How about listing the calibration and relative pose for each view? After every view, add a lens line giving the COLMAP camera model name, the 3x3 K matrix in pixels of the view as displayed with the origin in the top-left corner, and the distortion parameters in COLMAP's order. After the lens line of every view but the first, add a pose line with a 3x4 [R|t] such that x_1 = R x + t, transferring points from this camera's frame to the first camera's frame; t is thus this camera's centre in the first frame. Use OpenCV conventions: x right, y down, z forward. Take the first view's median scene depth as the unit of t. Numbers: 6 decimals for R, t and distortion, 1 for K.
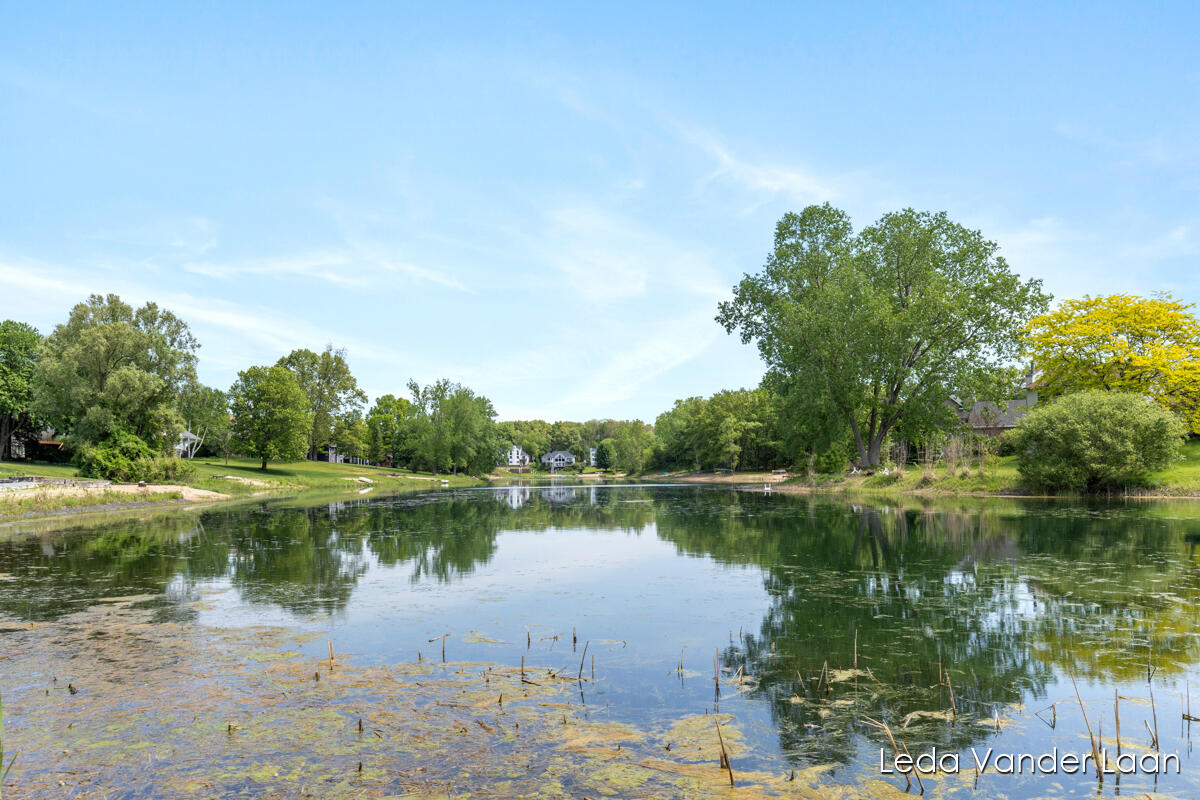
lens RADIAL K [[850.2, 0, 608.0], [0, 850.2, 469.3], [0, 0, 1]] dist [0.000911, -0.003787]
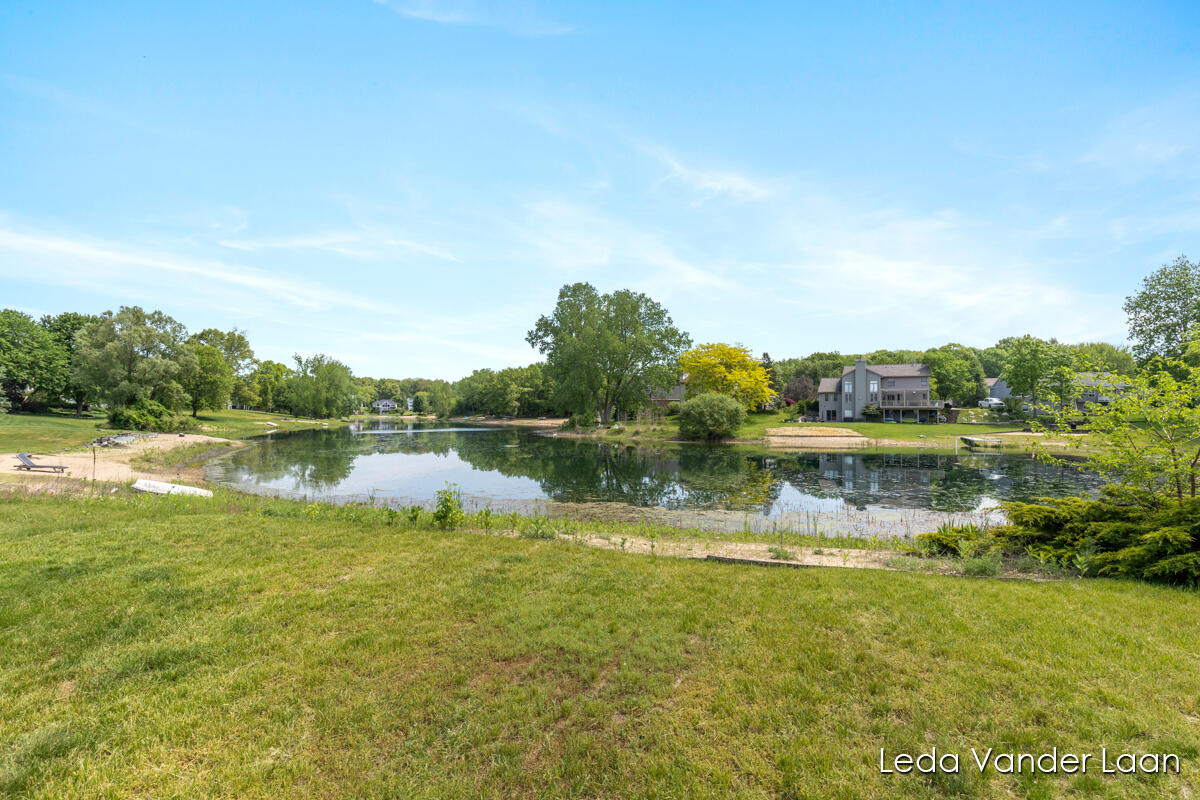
lens RADIAL K [[568.3, 0, 605.6], [0, 568.3, 393.7], [0, 0, 1]] dist [0.004363, -0.000403]
pose [[0.943330, 0.023345, 0.331033, -0.073220], [-0.013546, 0.999400, -0.031878, -0.017112], [-0.331579, 0.025588, 0.943080, -0.126316]]
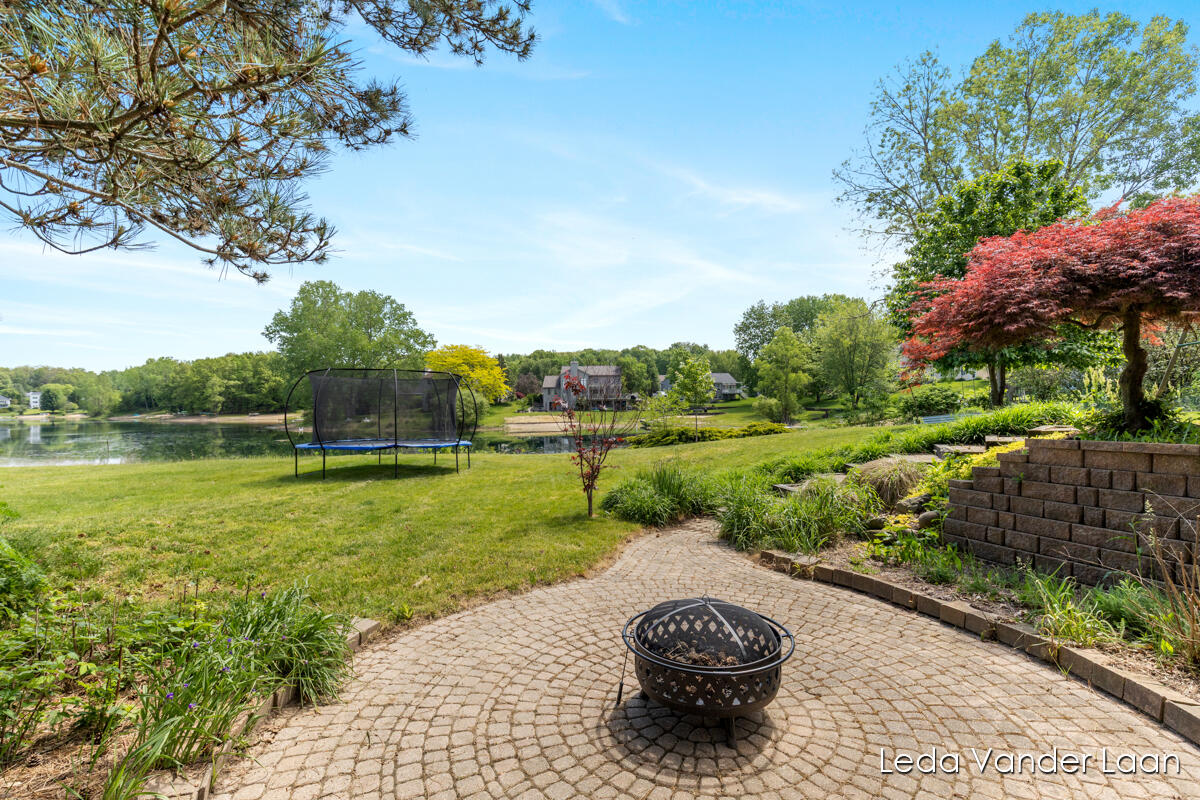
lens RADIAL K [[568.3, 0, 607.8], [0, 568.3, 395.5], [0, 0, 1]] dist [0.004363, -0.000403]
pose [[0.679067, 0.009122, 0.734020, -0.167733], [0.003194, 0.999877, -0.015381, -0.019220], [-0.734069, 0.012790, 0.678954, -0.217424]]
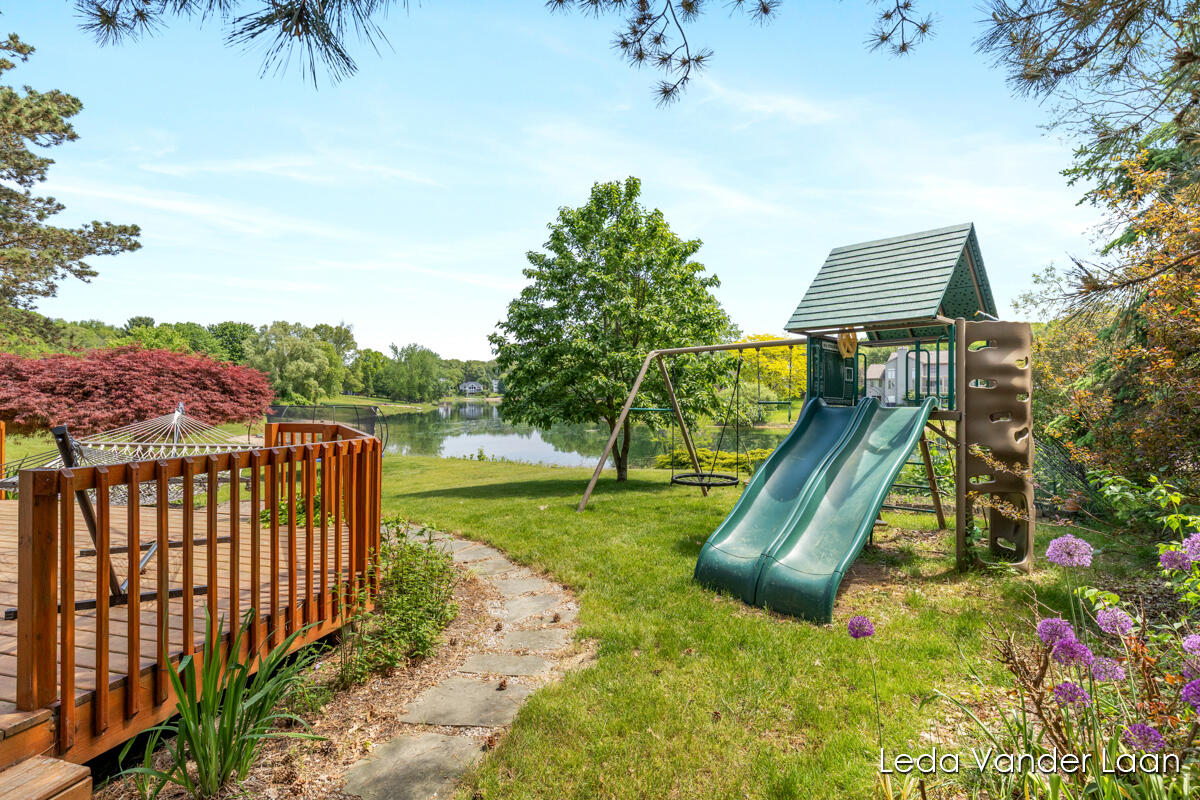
lens RADIAL K [[621.3, 0, 608.8], [0, 621.3, 376.9], [0, 0, 1]] dist [0.004522, 0.000131]
pose [[0.983043, 0.009441, 0.183134, -0.064040], [-0.005927, 0.999788, -0.019730, -0.030626], [-0.183281, 0.018311, 0.982890, -0.300248]]
